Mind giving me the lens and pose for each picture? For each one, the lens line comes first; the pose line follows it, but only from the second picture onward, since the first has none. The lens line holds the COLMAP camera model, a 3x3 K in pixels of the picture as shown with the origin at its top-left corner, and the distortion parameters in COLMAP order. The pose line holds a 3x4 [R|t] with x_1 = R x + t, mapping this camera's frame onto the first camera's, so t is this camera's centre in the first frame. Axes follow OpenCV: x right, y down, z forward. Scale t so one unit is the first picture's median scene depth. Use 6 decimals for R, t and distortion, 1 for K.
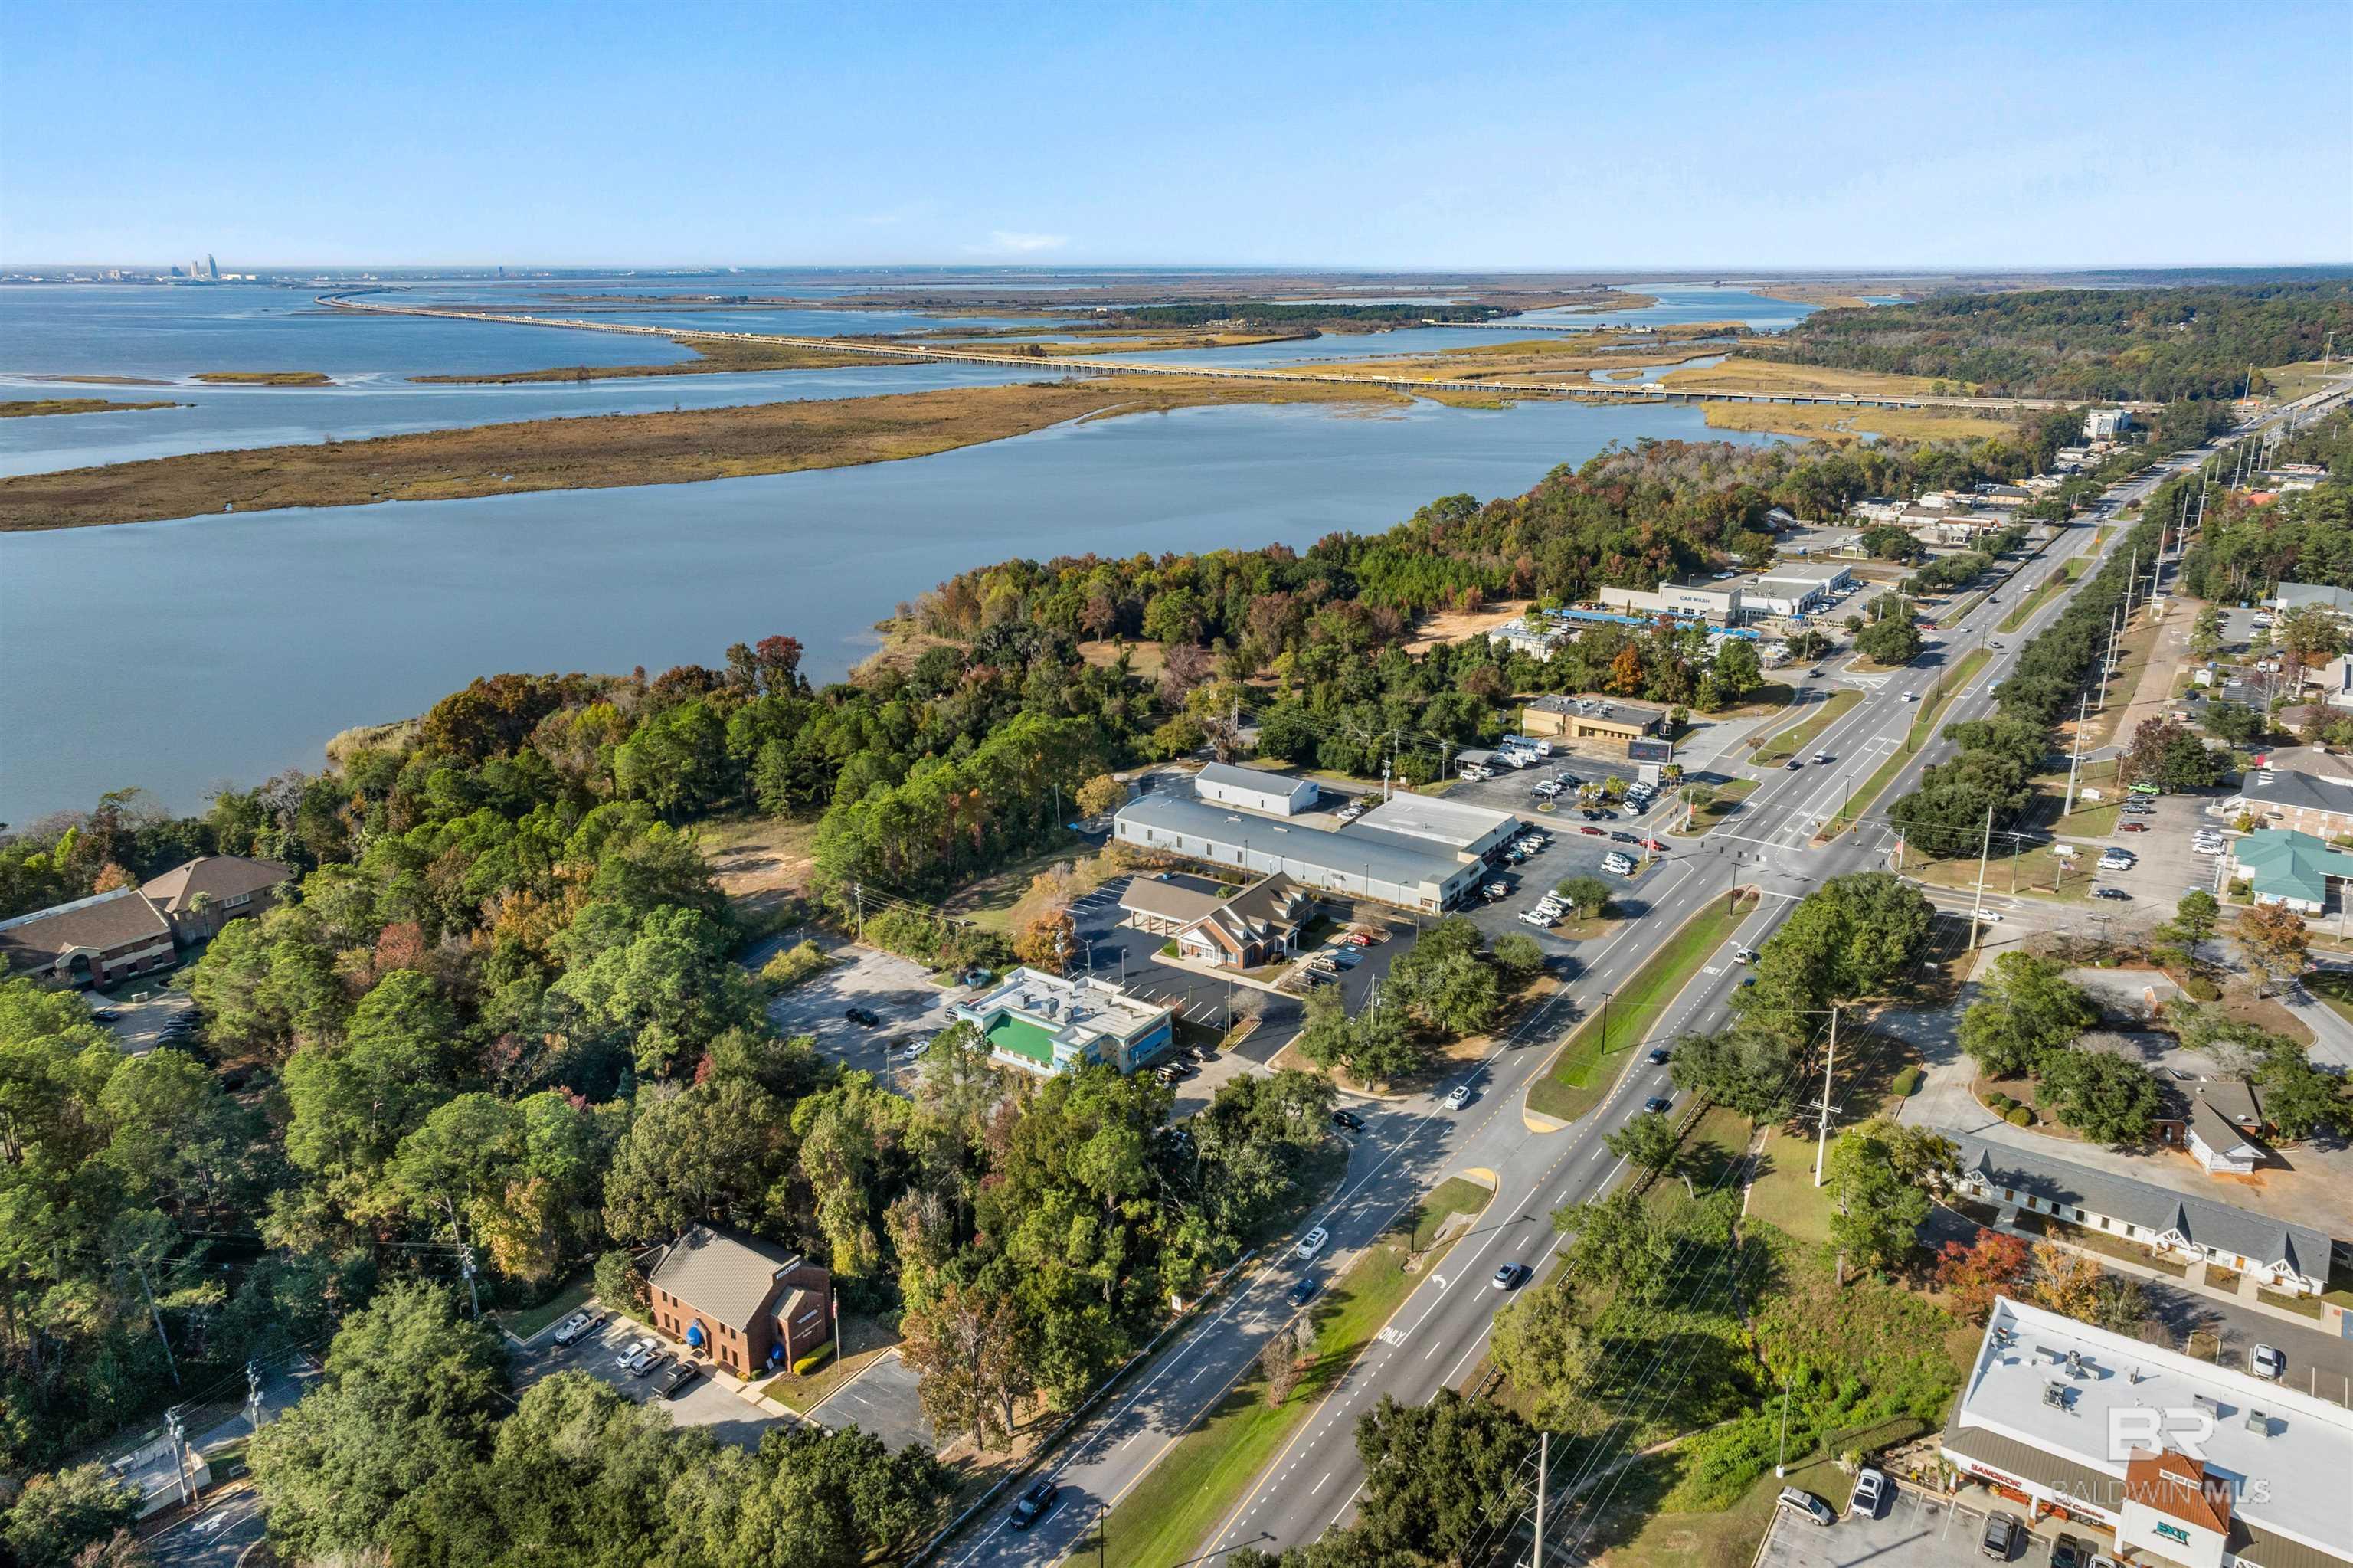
lens RADIAL K [[1570.6, 0, 1176.5], [0, 1570.6, 784.0], [0, 0, 1]] dist [0.004295, -0.000965]
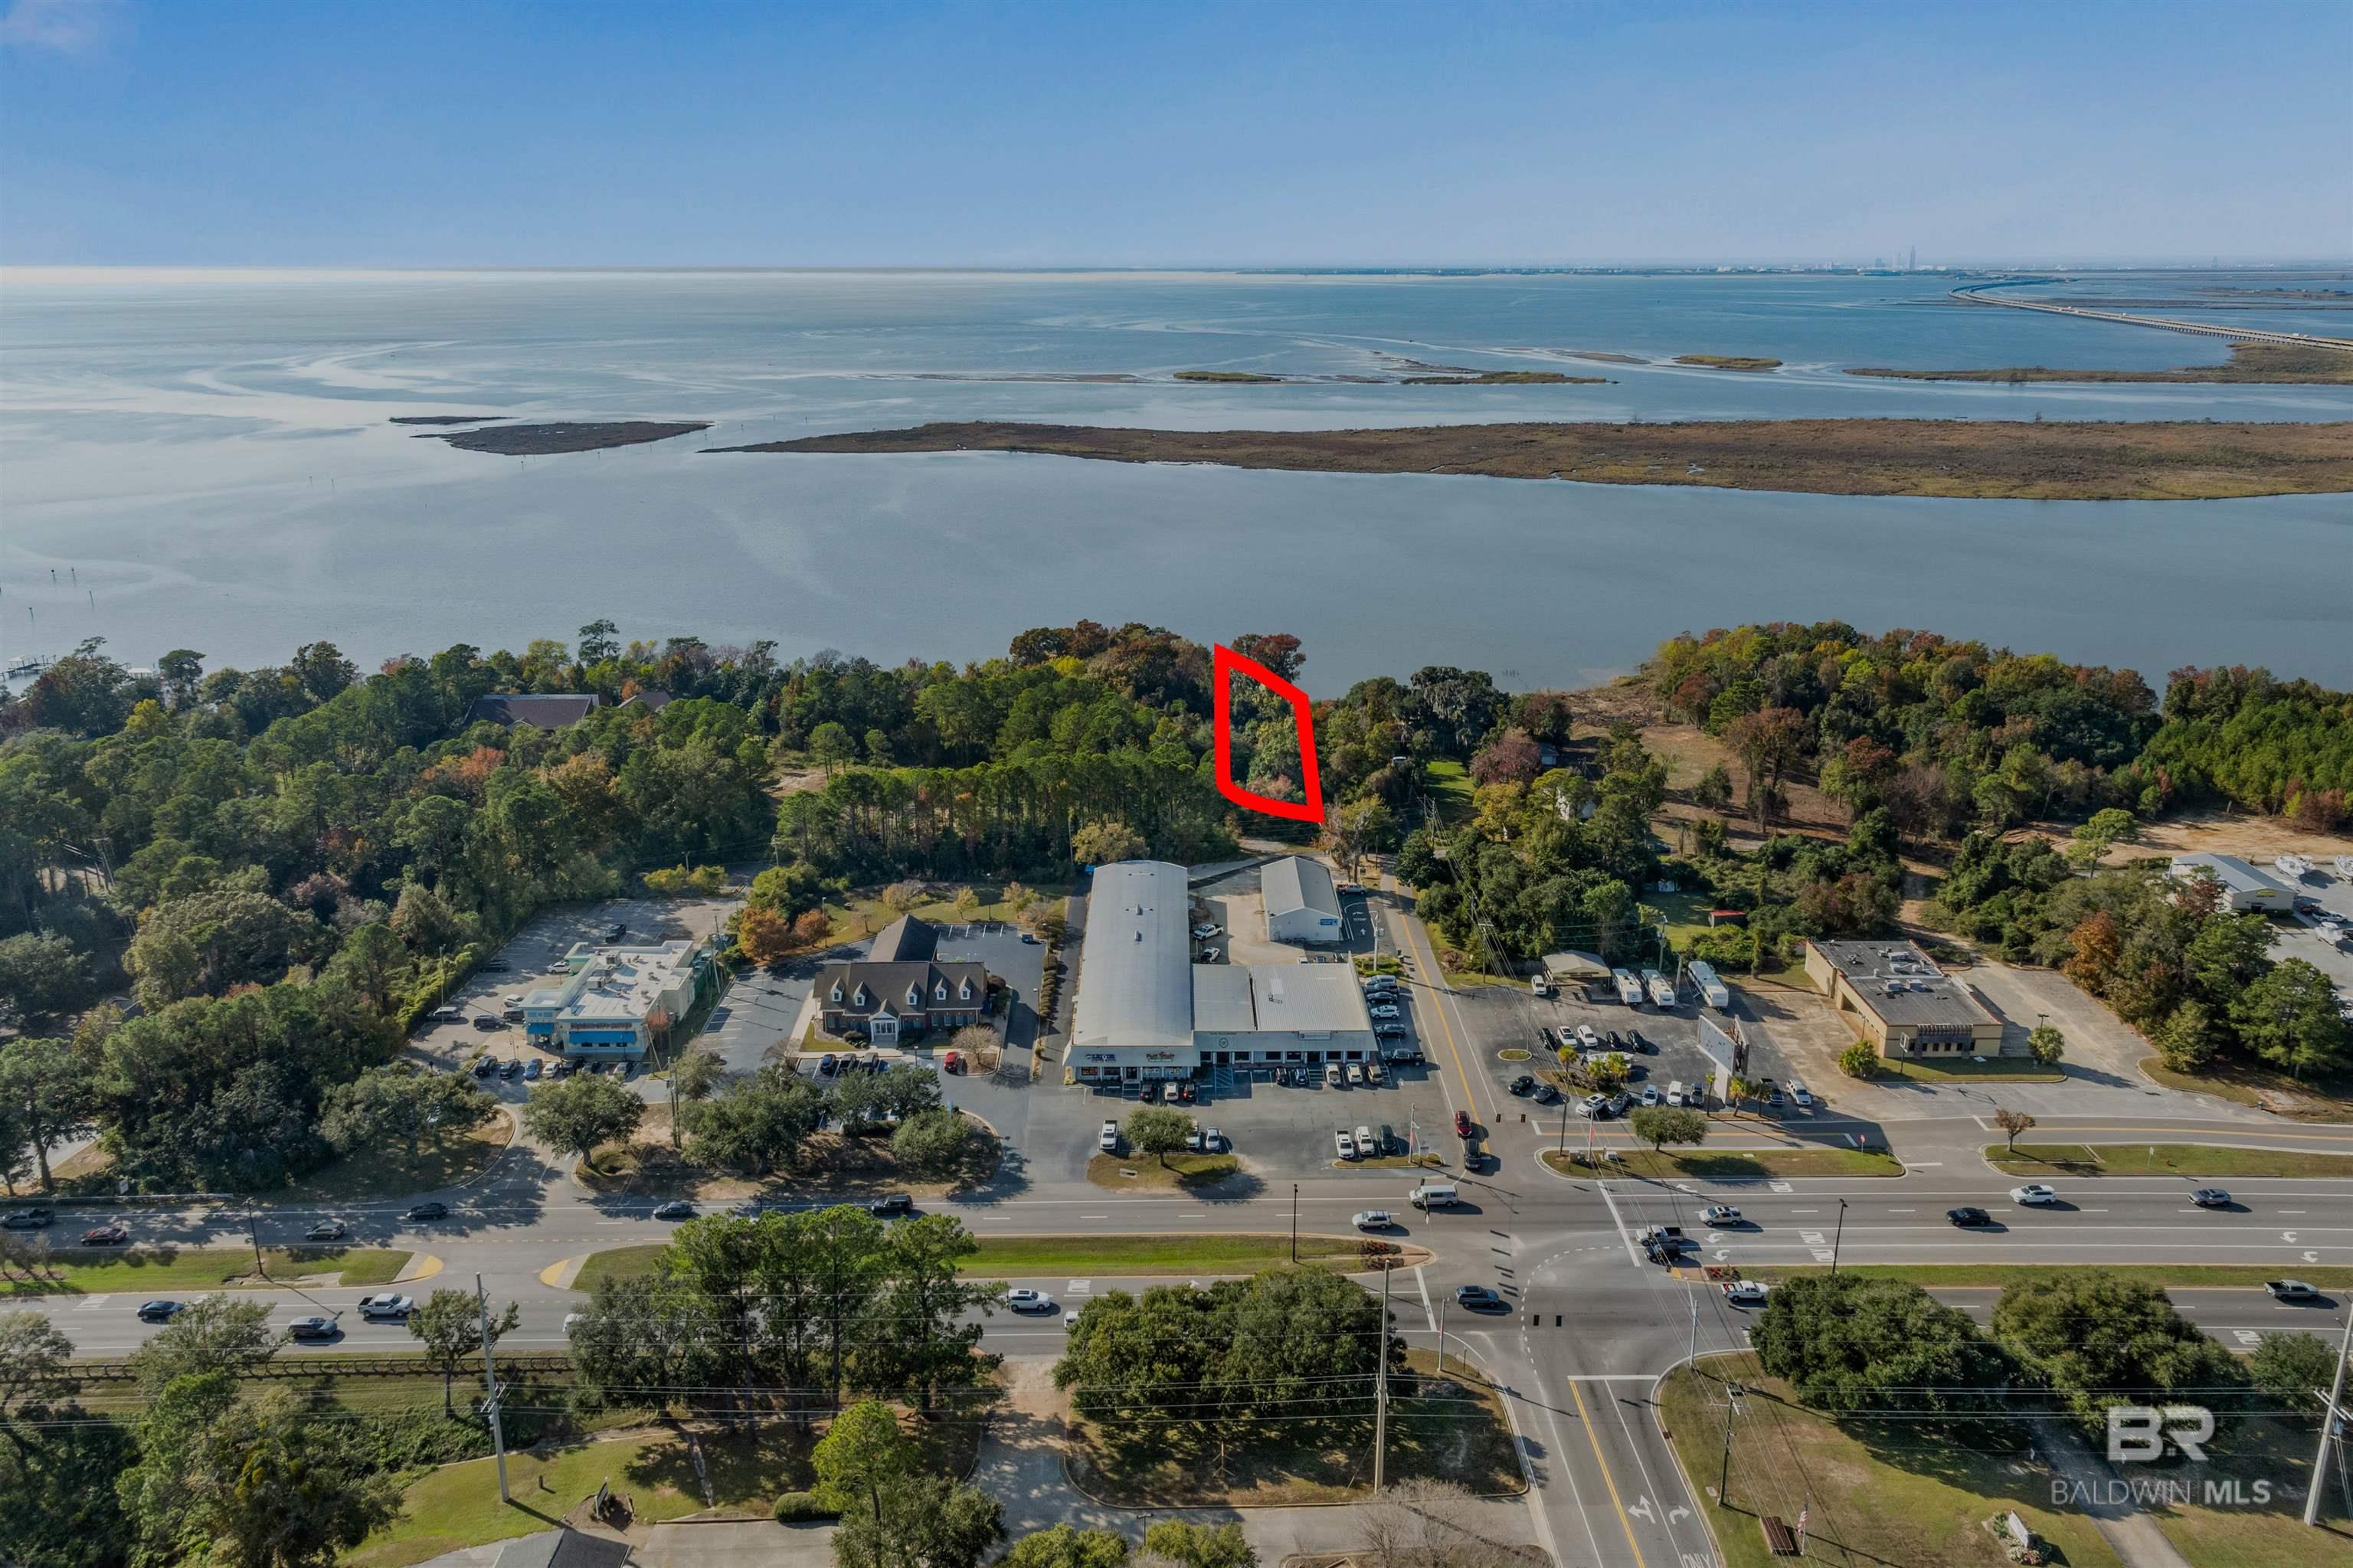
lens RADIAL K [[1570.6, 0, 1176.5], [0, 1570.6, 784.0], [0, 0, 1]] dist [0.004295, -0.000965]
pose [[0.578343, 0.258329, -0.773812, 0.204154], [-0.254047, 0.958404, 0.130080, -0.047216], [0.775229, 0.121354, 0.619914, 0.139122]]
